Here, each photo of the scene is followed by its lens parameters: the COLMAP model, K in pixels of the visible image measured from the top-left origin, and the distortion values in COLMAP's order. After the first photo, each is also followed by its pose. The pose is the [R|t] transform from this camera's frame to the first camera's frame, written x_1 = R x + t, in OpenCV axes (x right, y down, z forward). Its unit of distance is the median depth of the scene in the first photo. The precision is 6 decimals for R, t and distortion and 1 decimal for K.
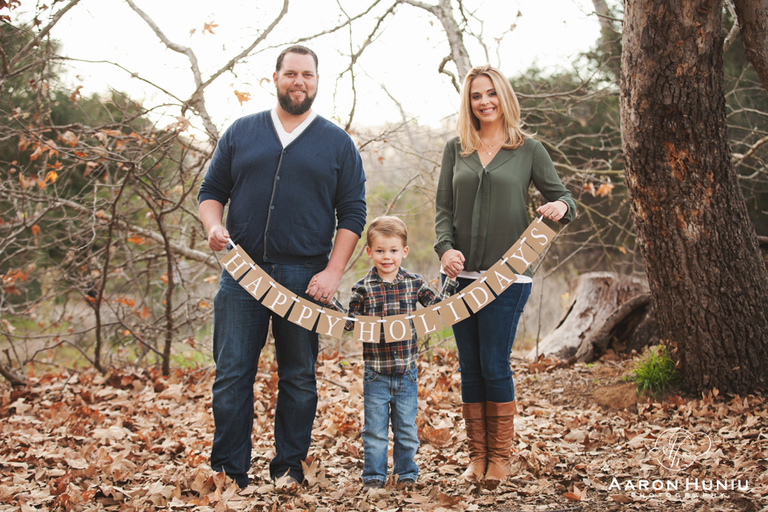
lens RADIAL K [[1744.1, 0, 384.0], [0, 1744.1, 256.0], [0, 0, 1]] dist [-0.252413, 0.144536]
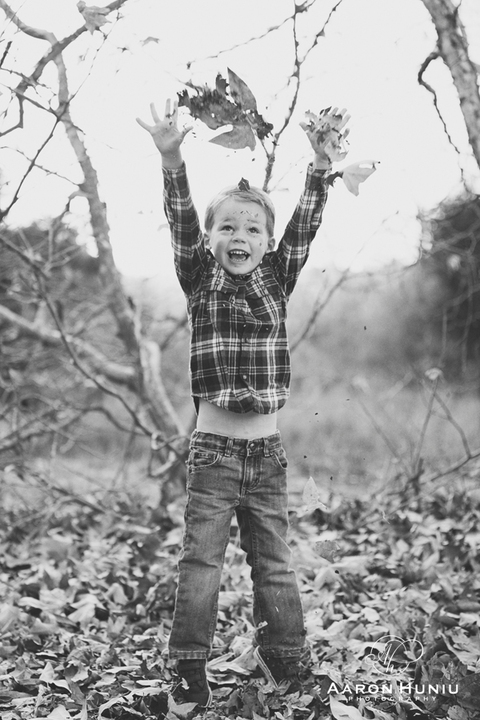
lens RADIAL K [[1466.7, 0, 240.0], [0, 1466.7, 360.0], [0, 0, 1]] dist [-0.338469, 0.065909]
pose [[0.998896, 0.014307, -0.044752, -0.013777], [-0.015204, 0.999689, -0.019762, 0.020638], [0.044456, 0.020420, 0.998803, 0.517154]]
